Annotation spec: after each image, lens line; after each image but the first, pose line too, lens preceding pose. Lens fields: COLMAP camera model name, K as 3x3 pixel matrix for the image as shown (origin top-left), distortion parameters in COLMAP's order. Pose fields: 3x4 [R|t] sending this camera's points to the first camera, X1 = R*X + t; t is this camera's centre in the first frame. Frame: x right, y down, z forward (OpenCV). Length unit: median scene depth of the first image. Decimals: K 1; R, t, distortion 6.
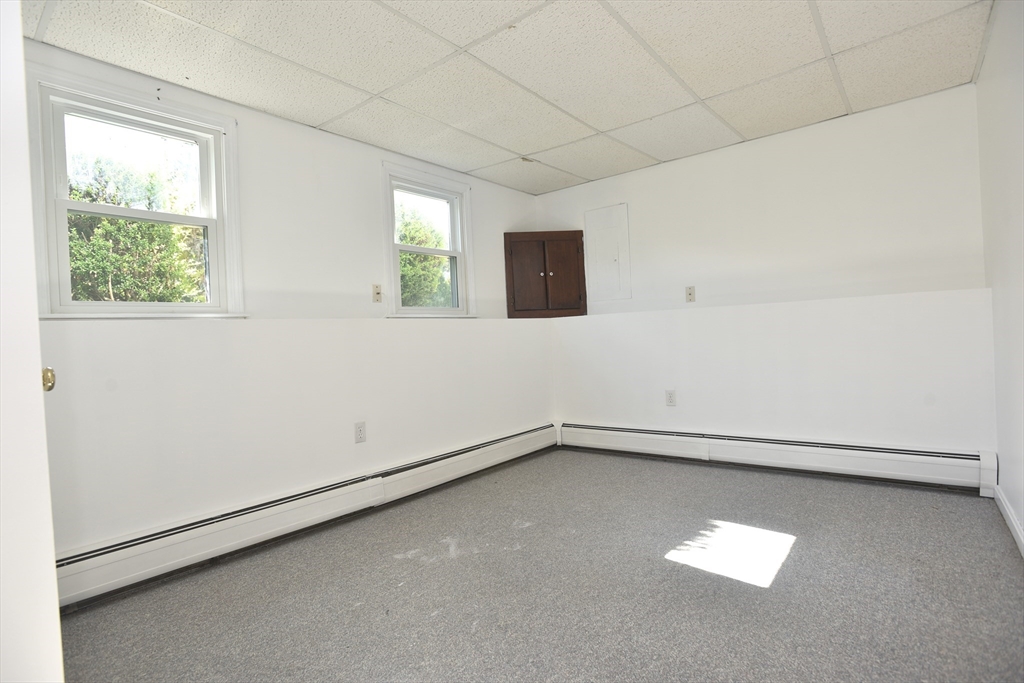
lens RADIAL K [[493.4, 0, 509.4], [0, 493.4, 334.5], [0, 0, 1]] dist [-0.058473, 0.028163]
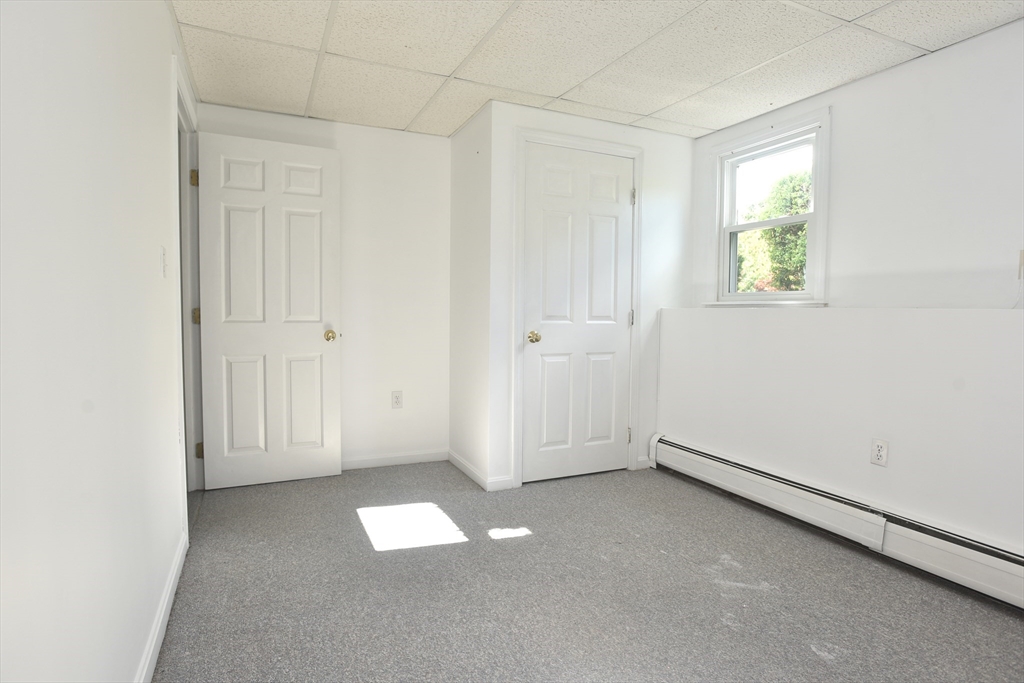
lens RADIAL K [[502.9, 0, 512.0], [0, 502.9, 341.5], [0, 0, 1]] dist [-0.068897, 0.030647]
pose [[-0.394180, 0.093675, -0.914247, 0.725759], [0.006463, 0.995050, 0.099168, -0.069455], [0.919010, 0.033181, -0.392834, 0.877975]]
